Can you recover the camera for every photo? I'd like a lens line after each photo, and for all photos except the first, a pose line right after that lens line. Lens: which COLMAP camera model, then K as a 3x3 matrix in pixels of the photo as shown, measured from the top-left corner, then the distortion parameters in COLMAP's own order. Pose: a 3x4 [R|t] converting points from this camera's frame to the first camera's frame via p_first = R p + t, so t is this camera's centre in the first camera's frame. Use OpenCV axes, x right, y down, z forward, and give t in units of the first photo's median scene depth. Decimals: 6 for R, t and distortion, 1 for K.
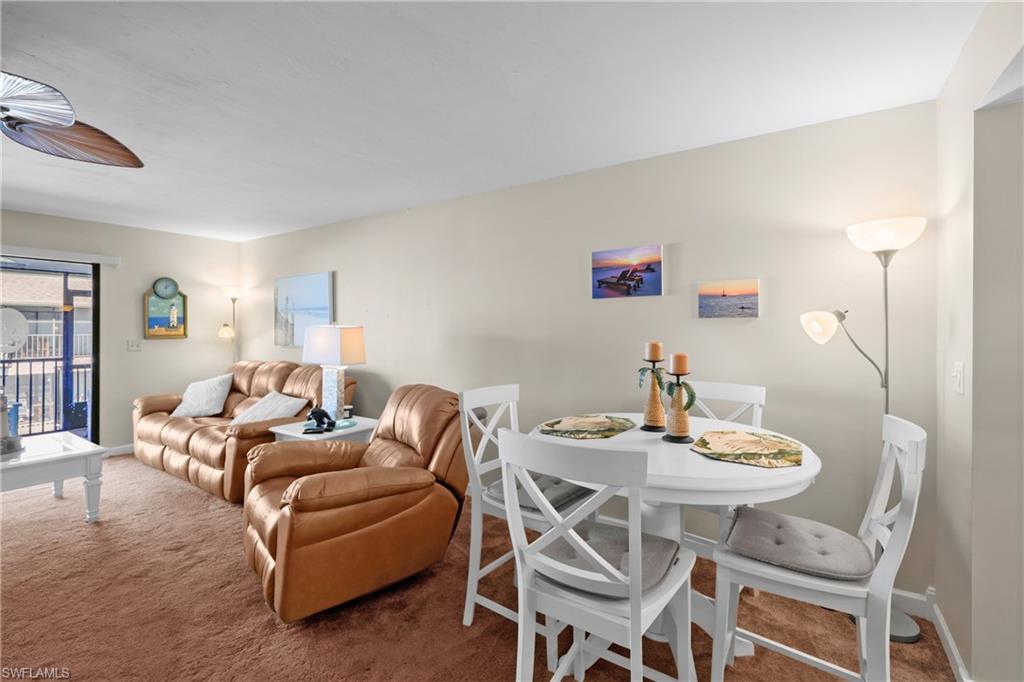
lens RADIAL K [[459.2, 0, 512.6], [0, 459.2, 336.2], [0, 0, 1]] dist [0.000499, -0.000035]
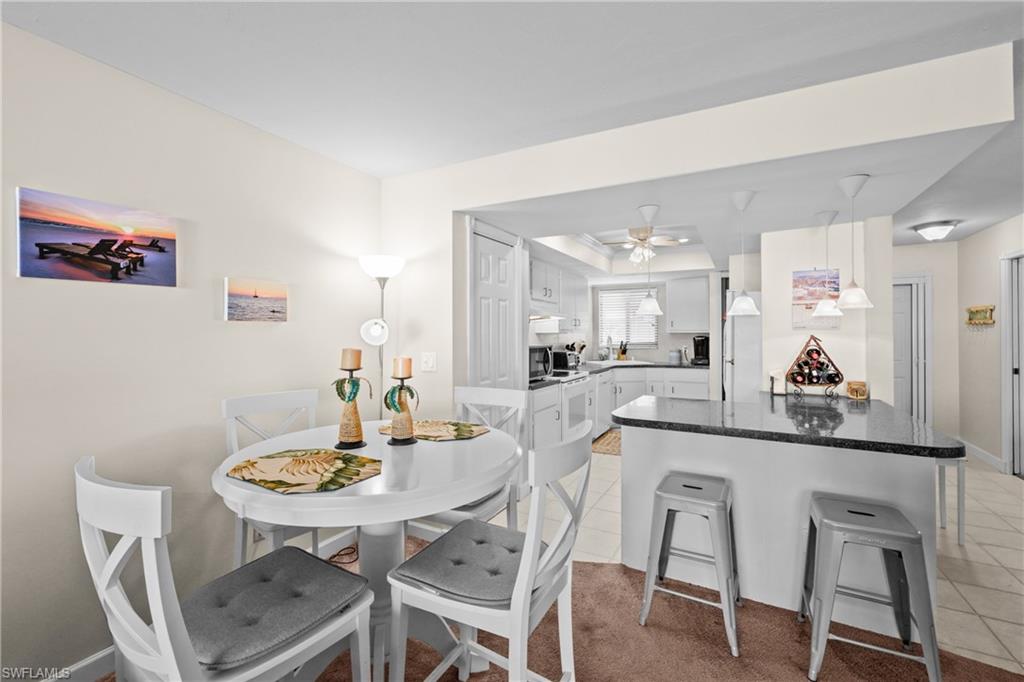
lens RADIAL K [[433.9, 0, 512.3], [0, 433.9, 338.4], [0, 0, 1]] dist [0.000170, 0.000203]
pose [[-0.094853, -0.014255, 0.995389, -0.439090], [0.017830, 0.999713, 0.016016, -0.011808], [-0.995332, 0.019267, -0.094572, 0.594959]]
